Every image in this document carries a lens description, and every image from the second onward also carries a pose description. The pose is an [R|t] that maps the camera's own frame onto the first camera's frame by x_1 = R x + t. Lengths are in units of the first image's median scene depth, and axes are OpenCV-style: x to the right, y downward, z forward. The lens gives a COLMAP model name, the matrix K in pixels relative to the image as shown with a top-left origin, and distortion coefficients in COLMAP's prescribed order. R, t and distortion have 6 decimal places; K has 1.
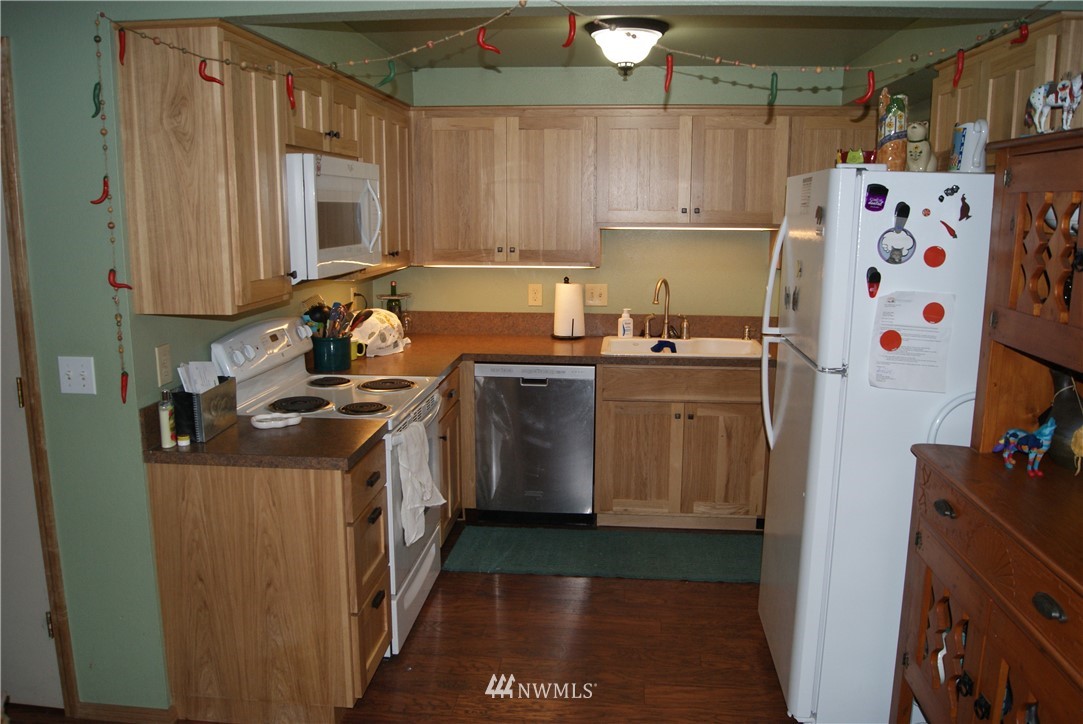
lens RADIAL K [[840.3, 0, 544.5], [0, 840.3, 361.7], [0, 0, 1]] dist [-0.090388, 0.022858]
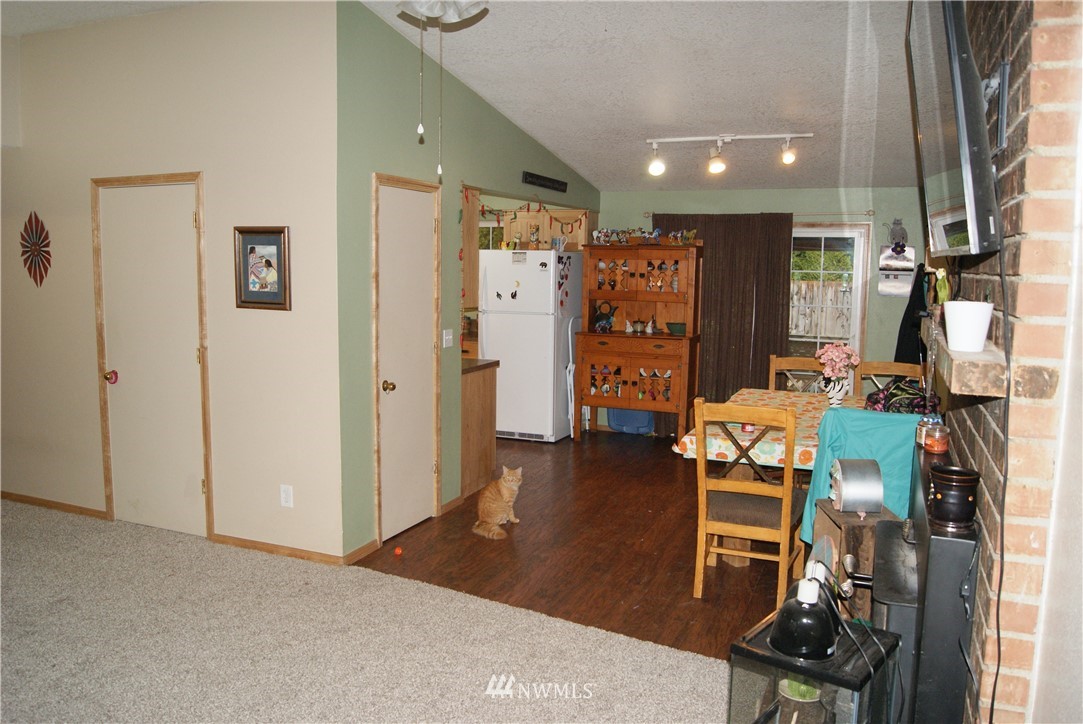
lens RADIAL K [[840.3, 0, 544.5], [0, 840.3, 361.7], [0, 0, 1]] dist [-0.090388, 0.022858]
pose [[0.293435, -0.111757, 0.949424, -1.542650], [0.159587, 0.984934, 0.066614, -0.016989], [-0.942564, 0.131968, 0.306849, 0.045238]]
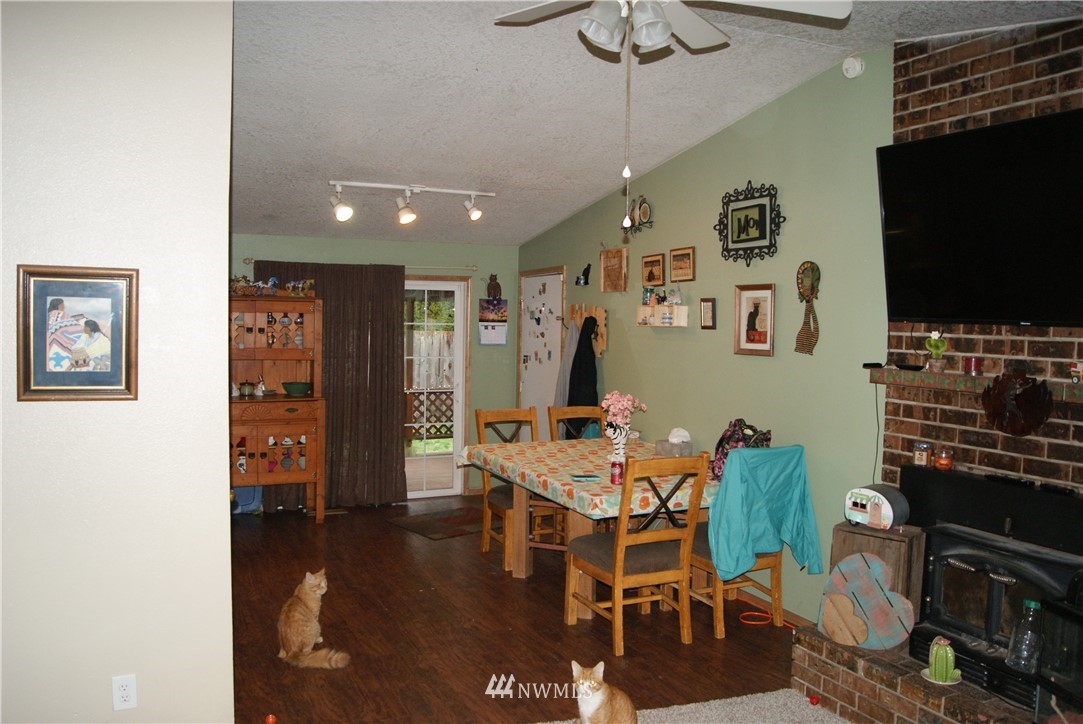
lens RADIAL K [[840.3, 0, 544.5], [0, 840.3, 361.7], [0, 0, 1]] dist [-0.090388, 0.022858]
pose [[-0.515210, -0.056472, 0.855202, -1.360399], [0.135836, 0.979835, 0.146536, -0.146787], [-0.846231, 0.191664, -0.497149, 0.720716]]
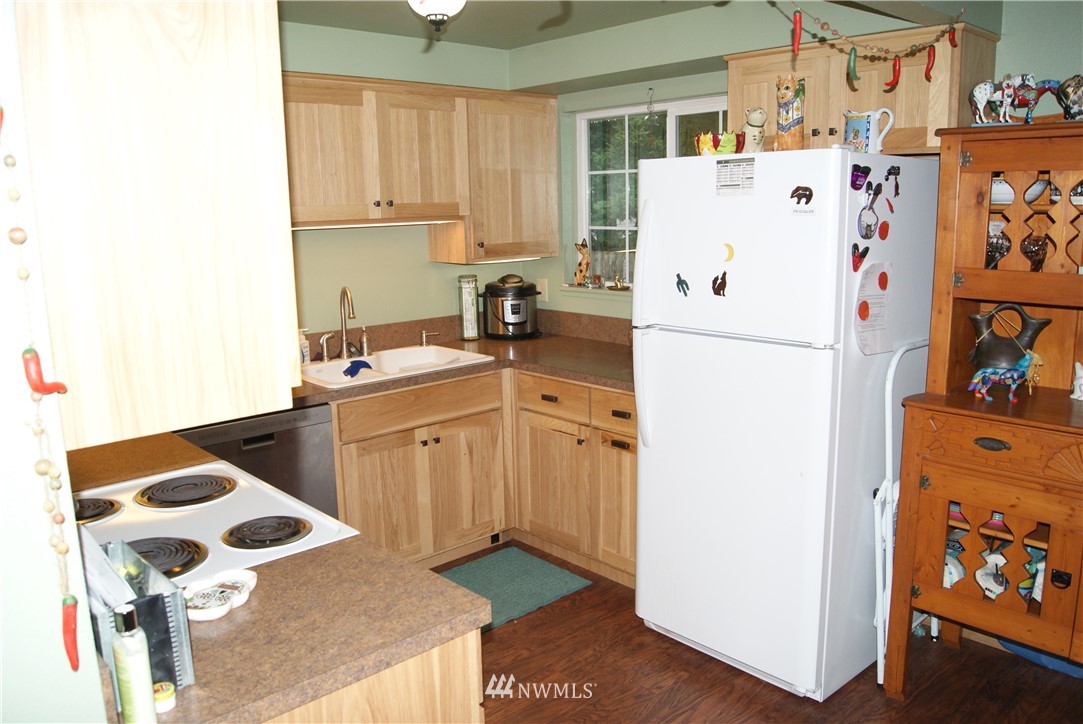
lens RADIAL K [[840.3, 0, 544.5], [0, 840.3, 361.7], [0, 0, 1]] dist [-0.090388, 0.022858]
pose [[0.670715, -0.153501, 0.725657, -0.363250], [0.155314, 0.985727, 0.064961, -0.052886], [-0.725272, 0.069134, 0.684983, 0.317211]]
